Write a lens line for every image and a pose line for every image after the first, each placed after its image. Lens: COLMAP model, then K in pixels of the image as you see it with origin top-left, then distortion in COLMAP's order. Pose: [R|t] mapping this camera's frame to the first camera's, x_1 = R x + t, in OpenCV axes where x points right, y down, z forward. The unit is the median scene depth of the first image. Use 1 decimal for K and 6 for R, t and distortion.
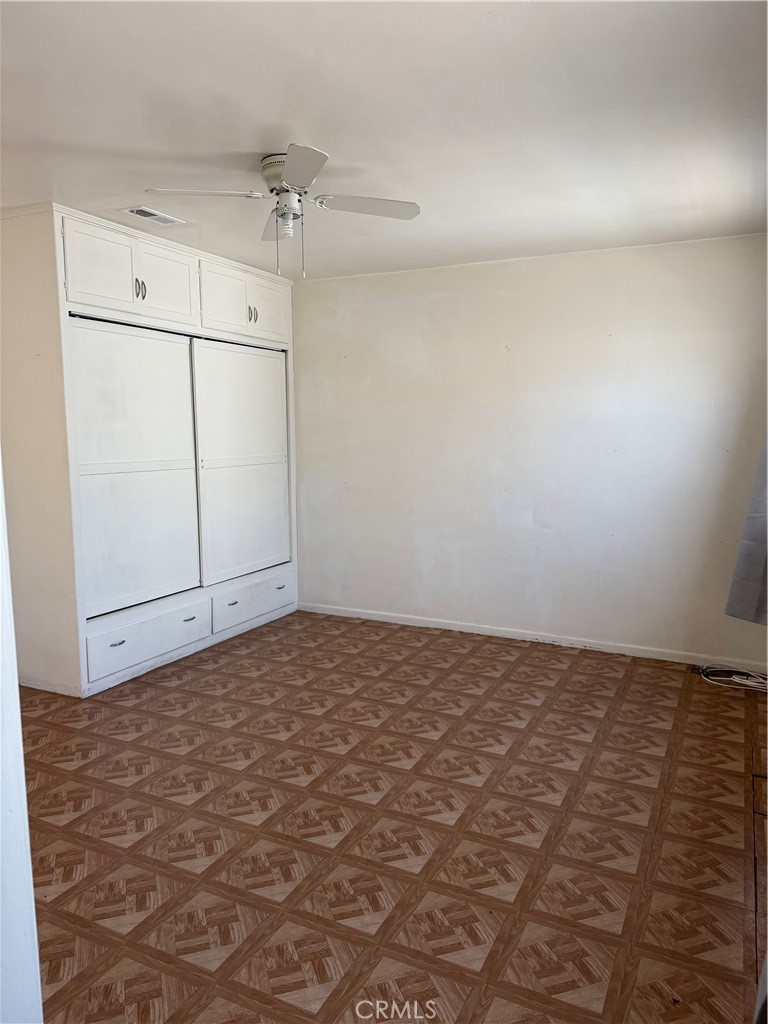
lens RADIAL K [[714.2, 0, 384.0], [0, 714.2, 512.0], [0, 0, 1]] dist [0.059785, -0.076887]
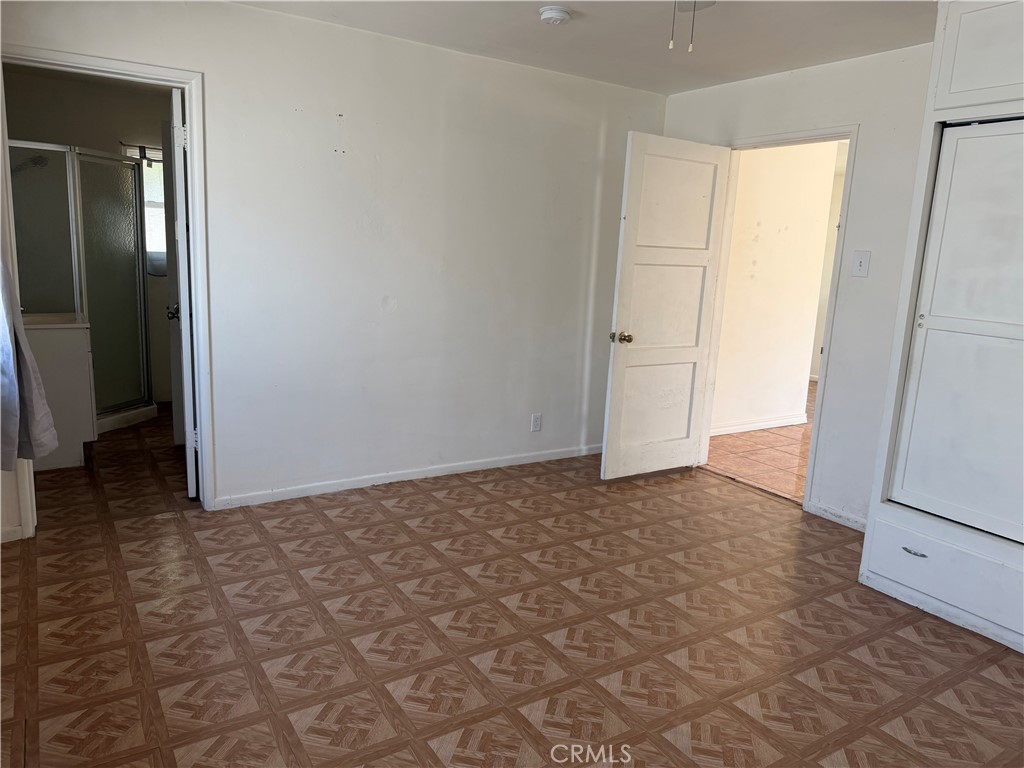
lens RADIAL K [[714.2, 0, 513.5], [0, 714.2, 382.7], [0, 0, 1]] dist [0.059785, -0.076887]
pose [[-0.506148, 0.135999, -0.851656, 0.863282], [-0.152876, 0.957703, 0.243790, -0.203637], [0.848789, 0.253591, -0.463949, 1.723241]]
